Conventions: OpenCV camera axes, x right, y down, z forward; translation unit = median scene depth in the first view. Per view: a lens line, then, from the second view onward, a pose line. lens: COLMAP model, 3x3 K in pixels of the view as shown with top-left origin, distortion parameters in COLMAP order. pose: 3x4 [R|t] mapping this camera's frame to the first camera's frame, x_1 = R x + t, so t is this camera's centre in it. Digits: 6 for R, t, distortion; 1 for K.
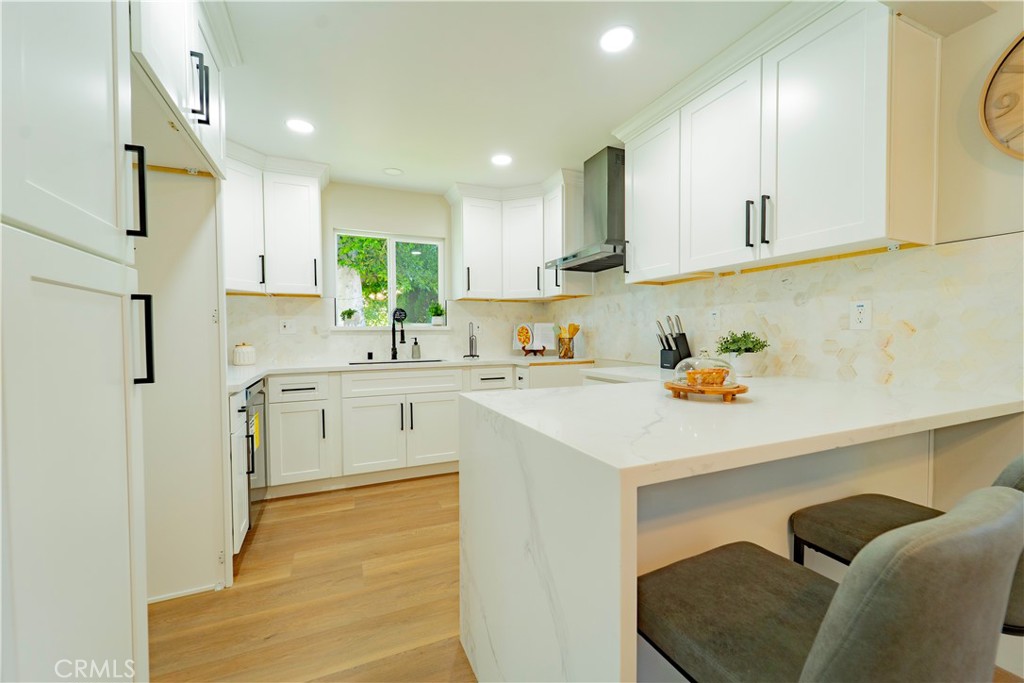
lens RADIAL K [[414.7, 0, 509.8], [0, 414.7, 344.5], [0, 0, 1]] dist [0.001260, -0.000422]
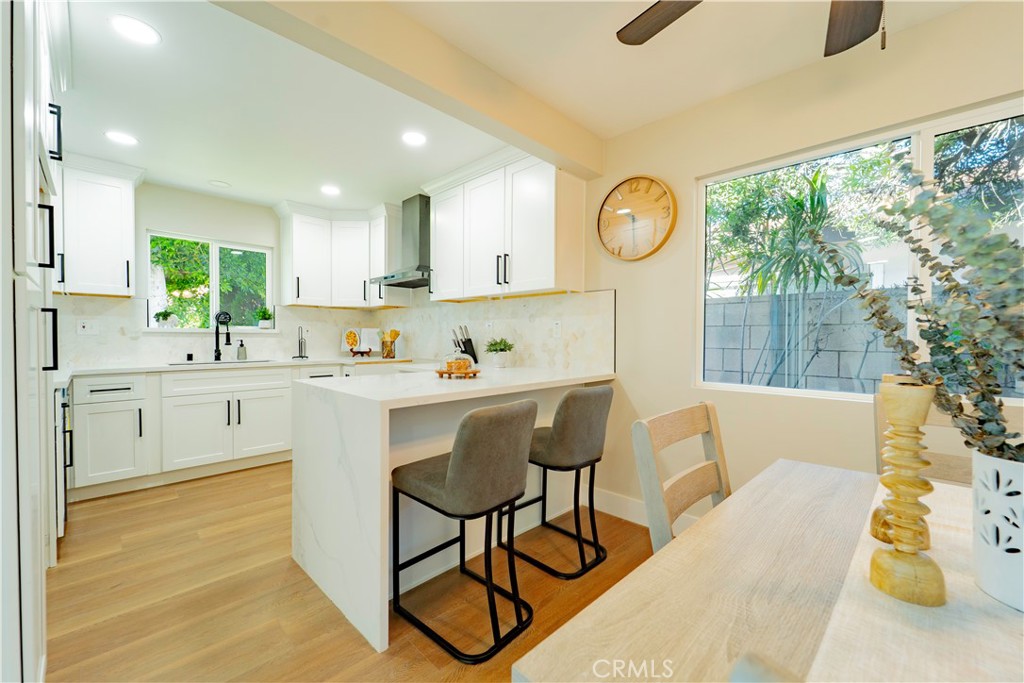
lens RADIAL K [[414.7, 0, 509.8], [0, 414.7, 344.5], [0, 0, 1]] dist [0.001260, -0.000422]
pose [[0.928701, 0.005423, 0.370791, 0.018511], [-0.002056, 0.999953, -0.009476, 0.004595], [-0.370825, 0.008038, 0.928668, -0.278463]]
